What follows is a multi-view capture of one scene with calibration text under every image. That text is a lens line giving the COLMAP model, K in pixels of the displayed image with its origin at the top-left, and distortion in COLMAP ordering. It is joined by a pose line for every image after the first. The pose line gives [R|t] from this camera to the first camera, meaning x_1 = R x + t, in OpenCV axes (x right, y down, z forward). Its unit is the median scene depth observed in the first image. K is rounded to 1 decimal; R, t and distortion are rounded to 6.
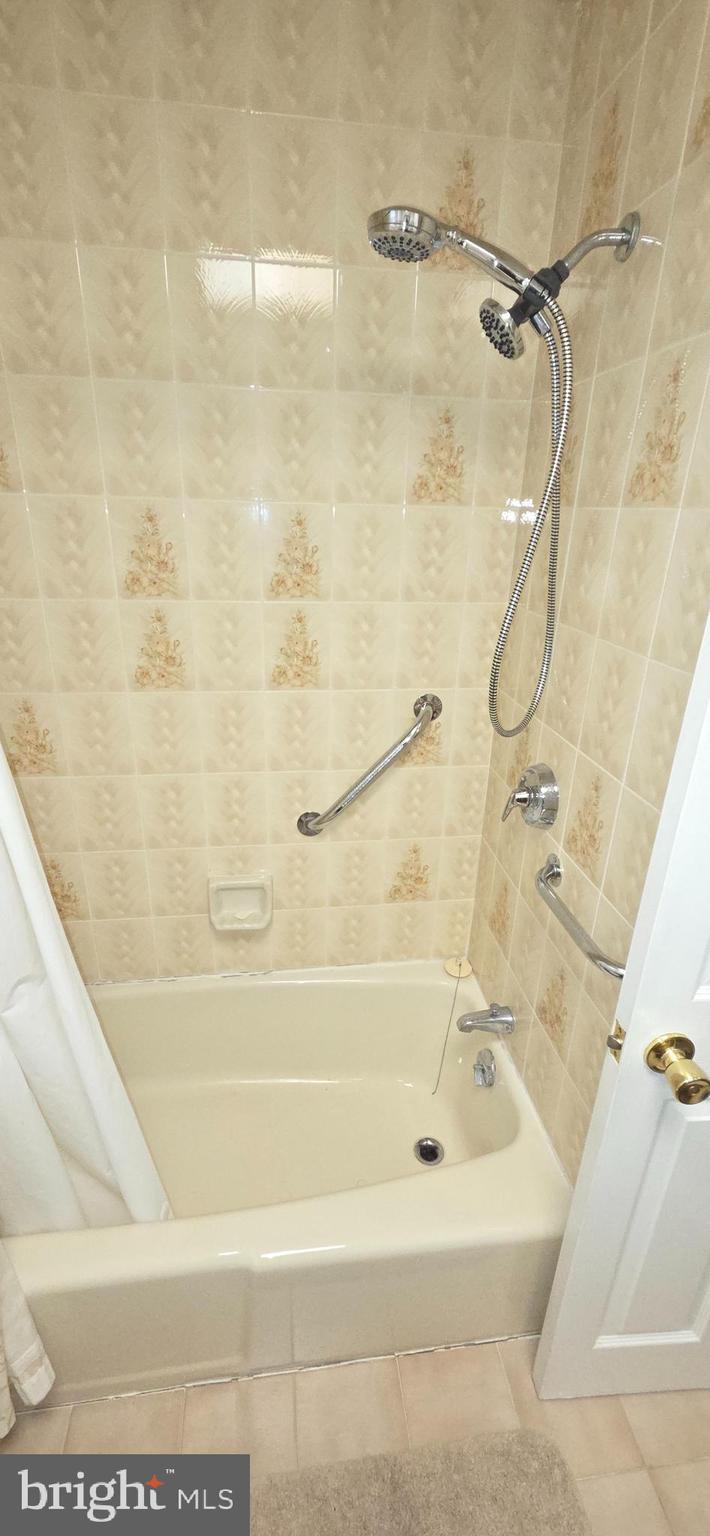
lens RADIAL K [[614.0, 0, 355.4], [0, 614.0, 765.9], [0, 0, 1]] dist [0.006230, -0.002089]
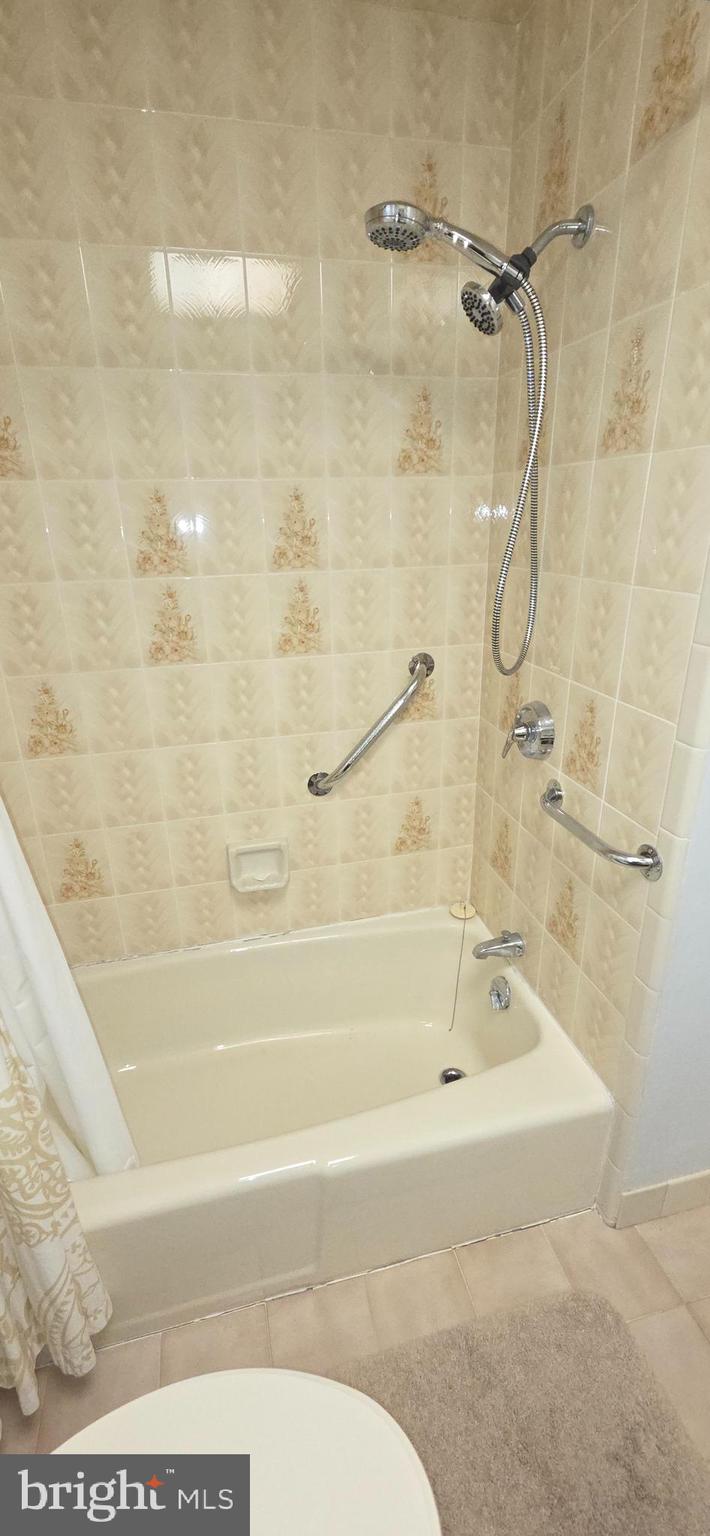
lens RADIAL K [[614.0, 0, 351.8], [0, 614.0, 768.0], [0, 0, 1]] dist [0.006230, -0.002089]
pose [[0.993502, -0.083057, 0.077820, -0.125048], [0.083705, 0.996478, -0.005097, 0.096468], [-0.077123, 0.011578, 0.996954, -0.084280]]
